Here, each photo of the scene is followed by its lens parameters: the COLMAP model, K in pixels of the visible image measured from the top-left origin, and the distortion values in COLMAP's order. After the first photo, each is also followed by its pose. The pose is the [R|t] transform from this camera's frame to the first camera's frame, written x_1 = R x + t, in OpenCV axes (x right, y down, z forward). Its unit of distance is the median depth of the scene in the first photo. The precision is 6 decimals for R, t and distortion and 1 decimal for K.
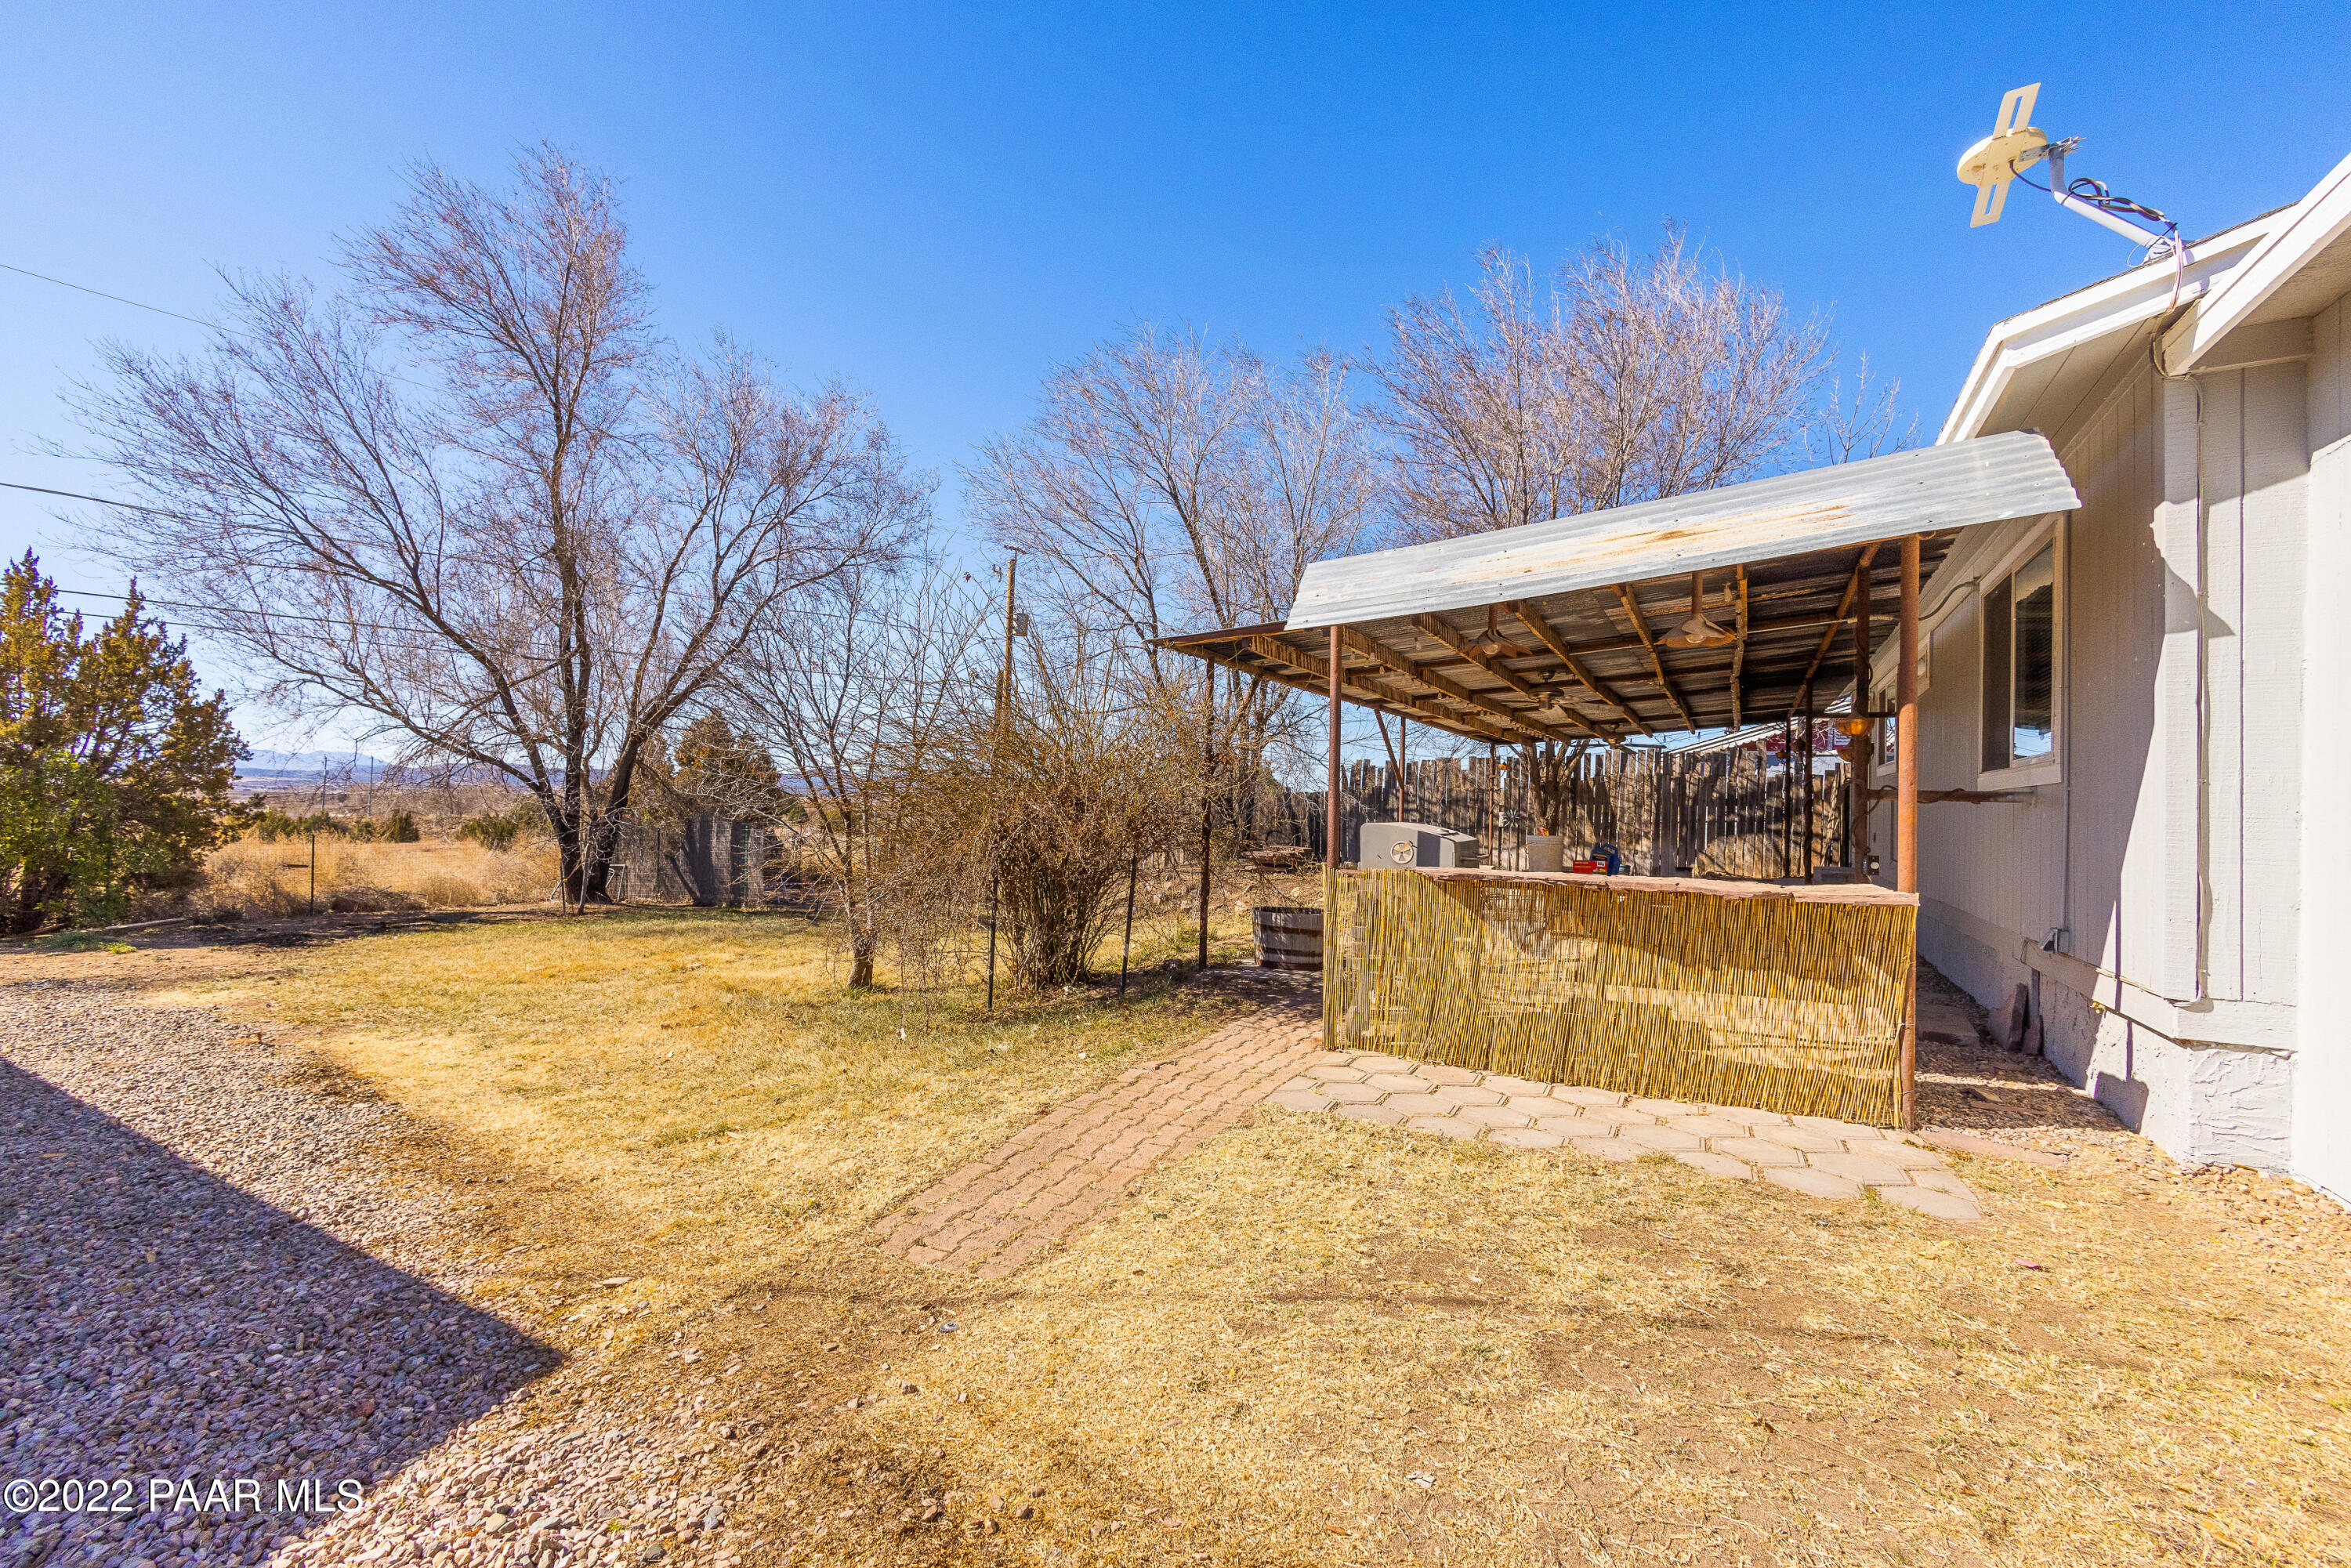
lens RADIAL K [[1012.0, 0, 1166.5], [0, 1012.0, 769.0], [0, 0, 1]] dist [-0.003056, -0.000349]
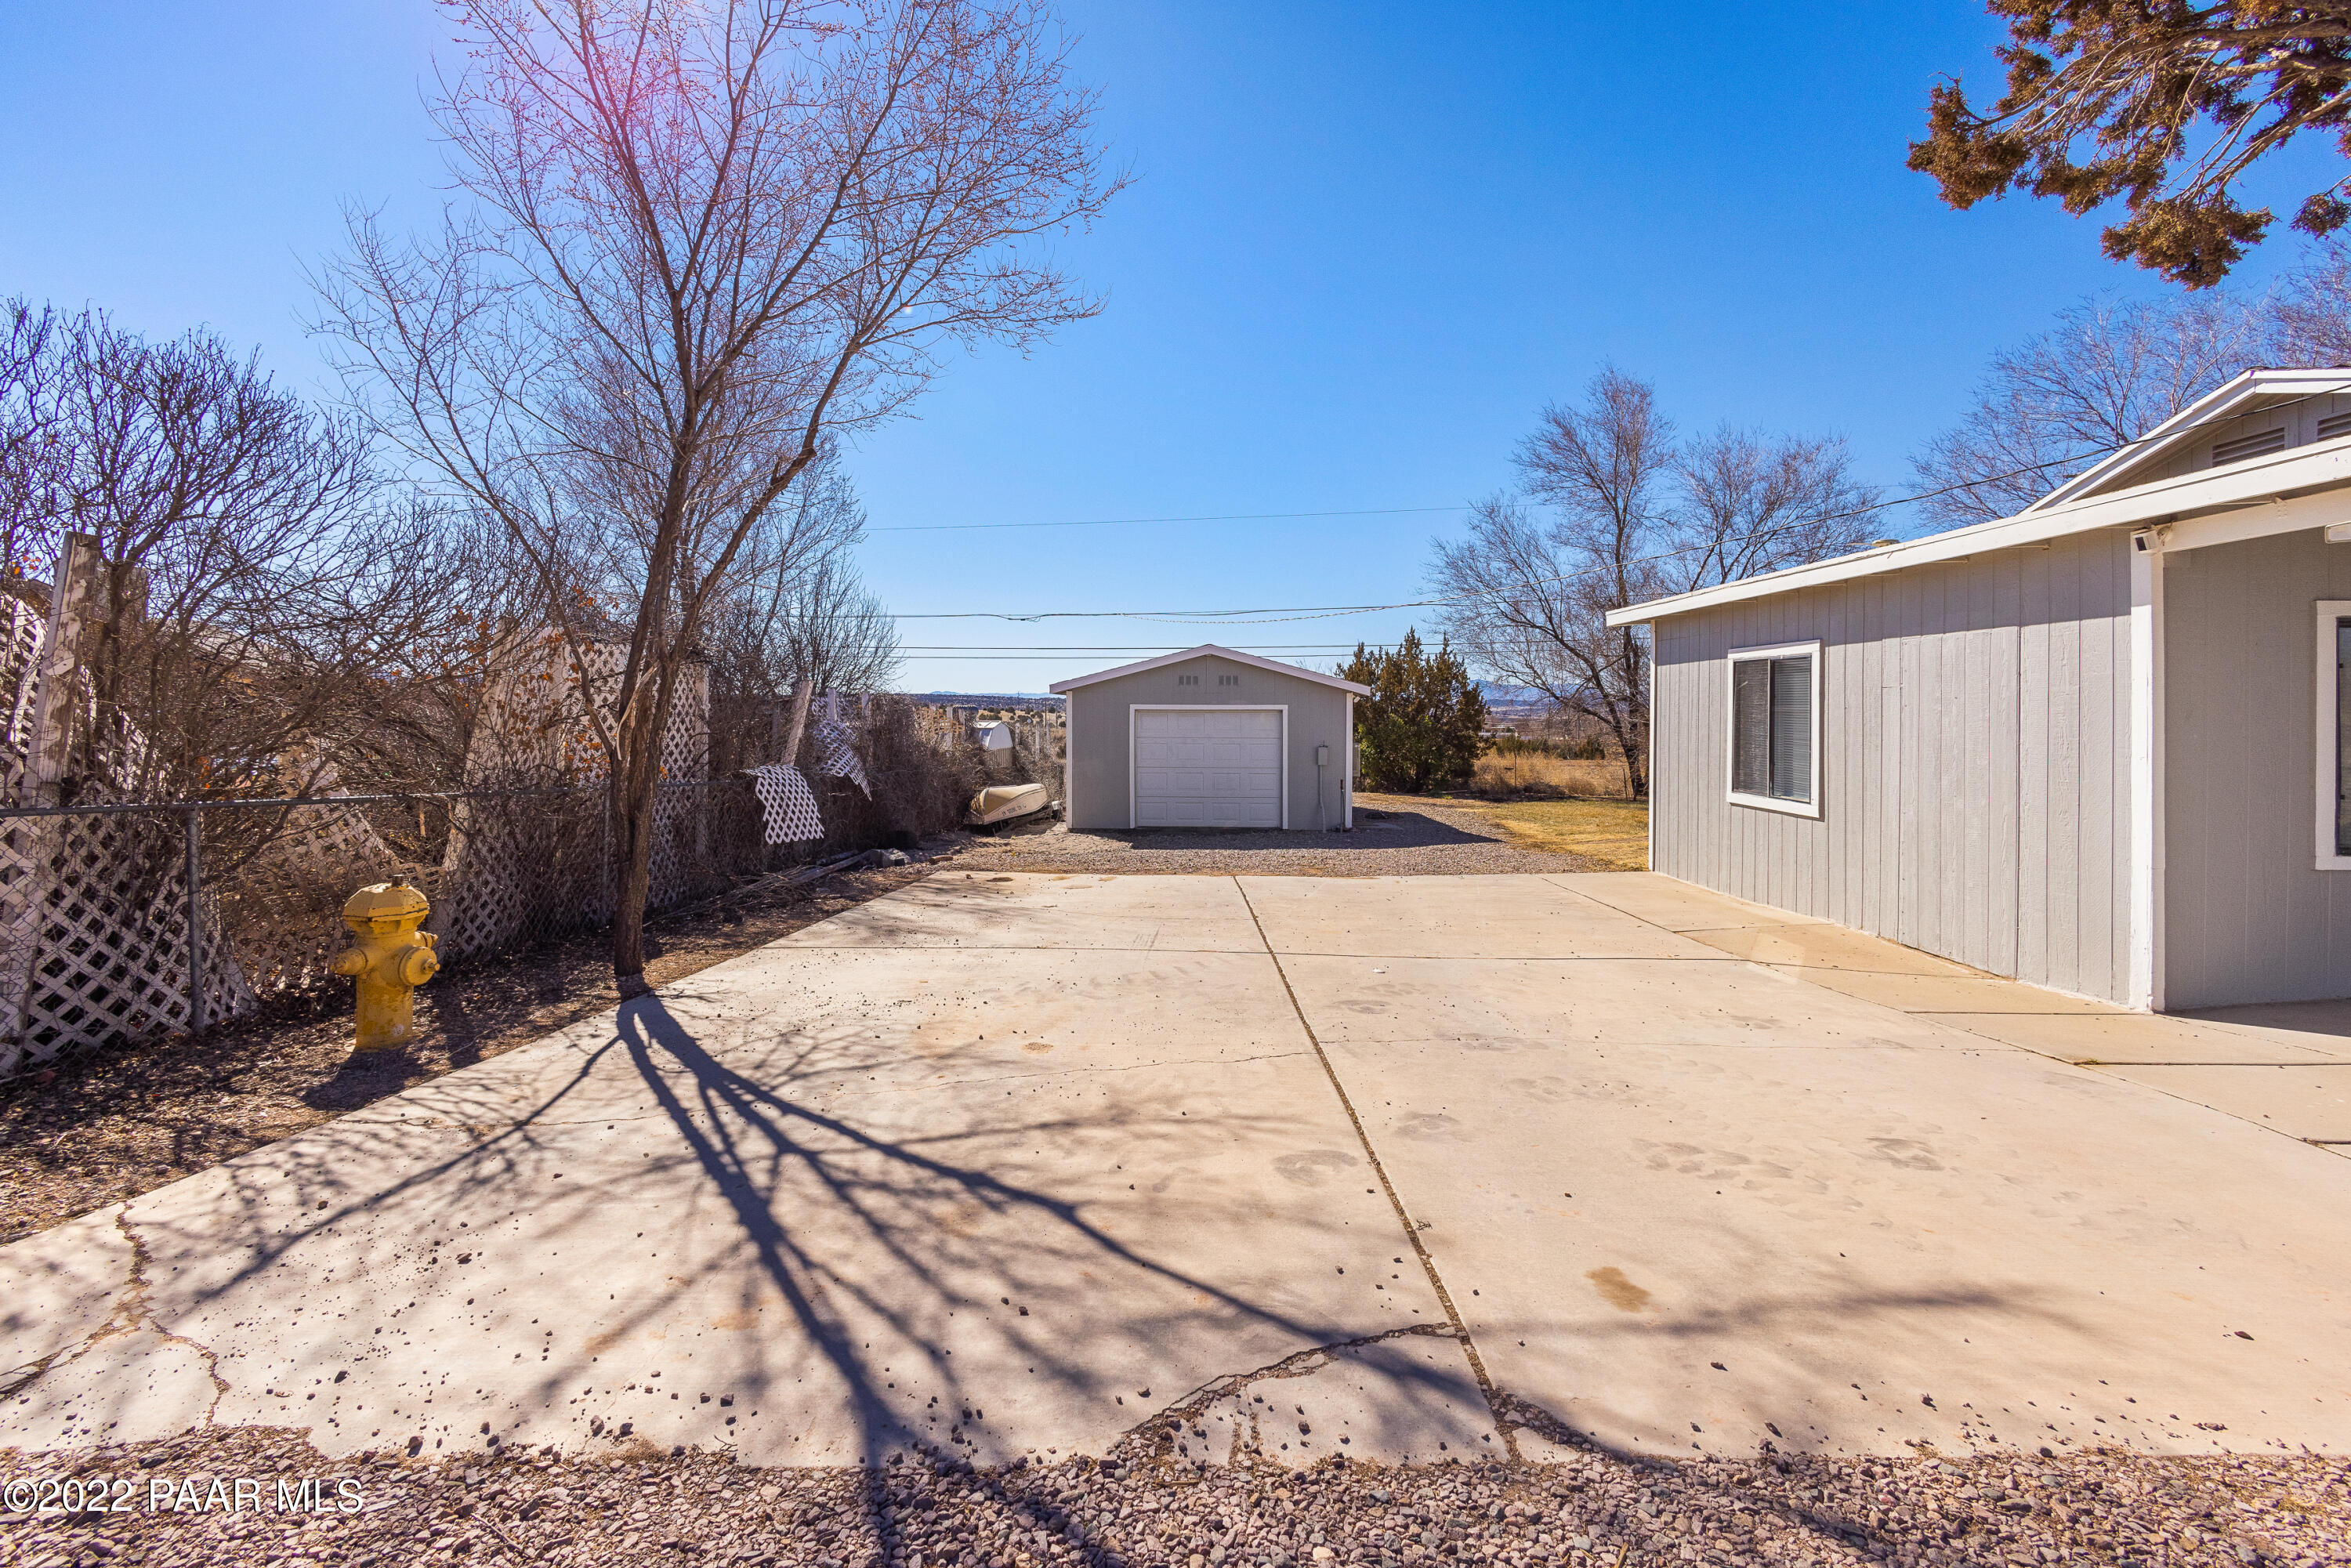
lens RADIAL K [[1082.7, 0, 1177.0], [0, 1082.7, 733.8], [0, 0, 1]] dist [-0.022982, -0.000059]
pose [[0.509099, -0.006091, -0.860687, 0.659188], [0.043869, 0.998859, 0.018880, -0.041978], [0.859589, -0.047370, 0.508785, -0.664709]]
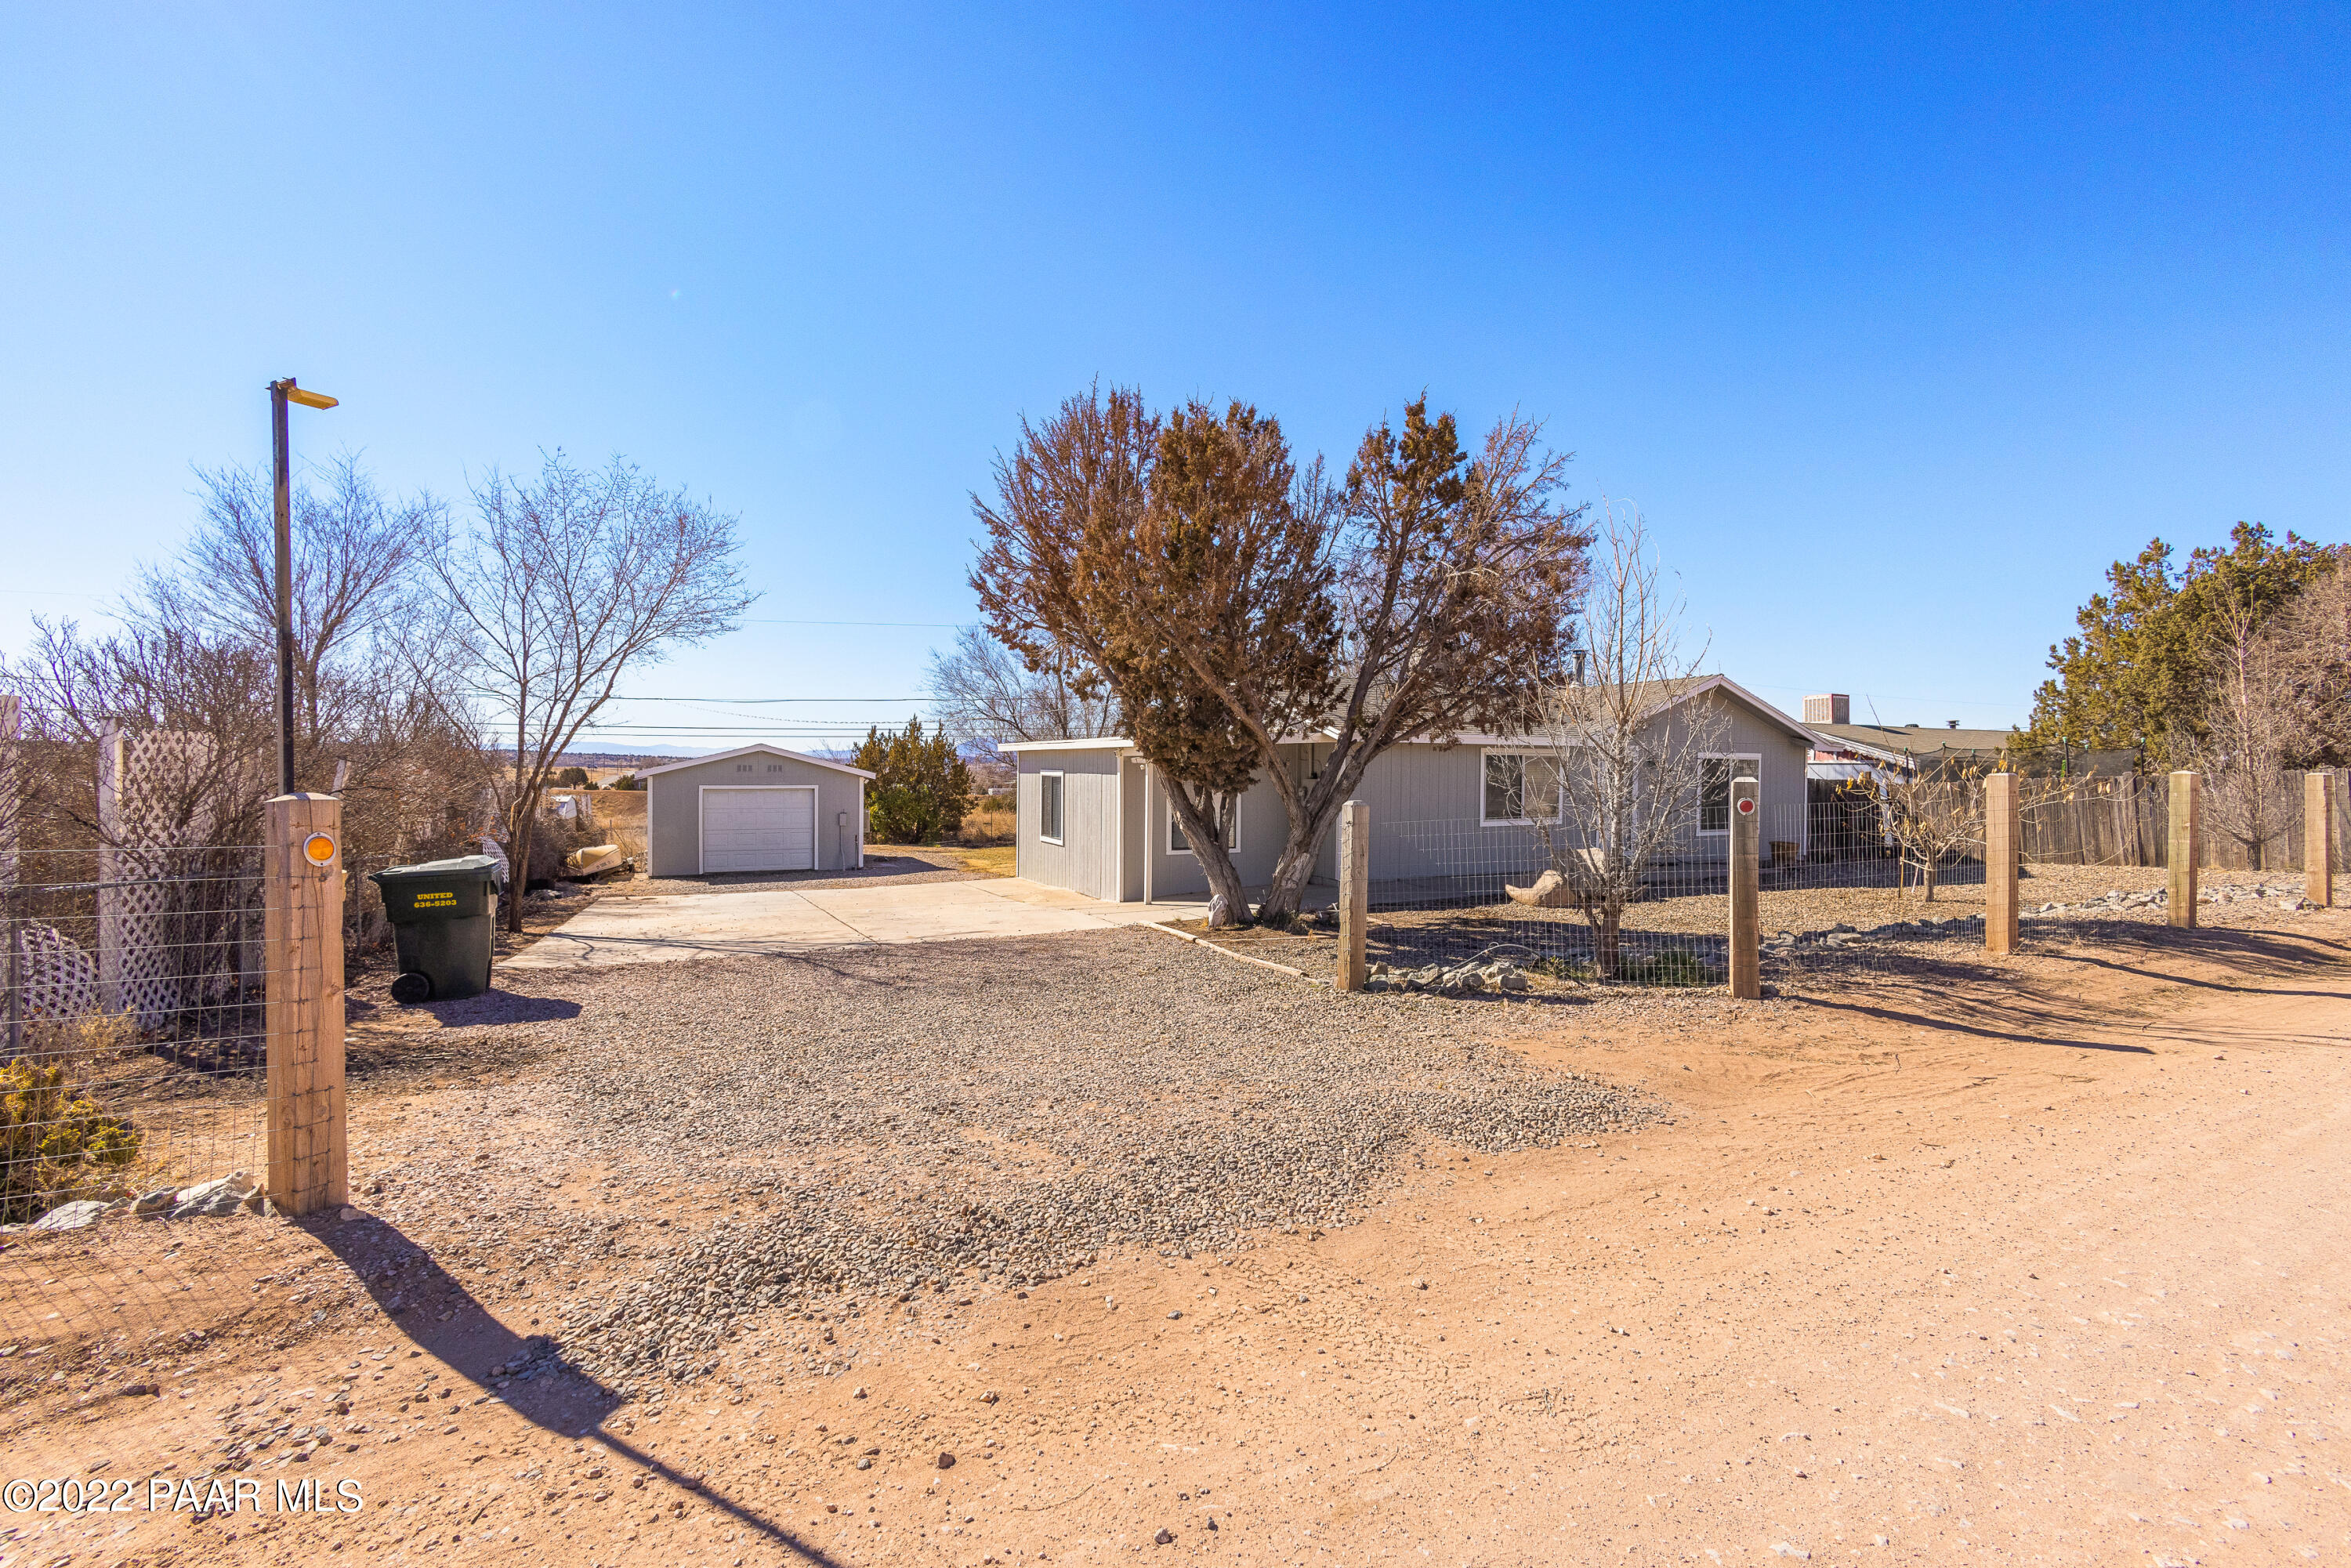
lens RADIAL K [[1012.0, 0, 1166.5], [0, 1012.0, 769.0], [0, 0, 1]] dist [-0.003056, -0.000349]
pose [[0.829756, -0.023744, -0.557621, 1.050896], [0.039945, 0.999059, 0.016898, -0.075197], [0.556695, -0.036295, 0.829924, -0.975118]]
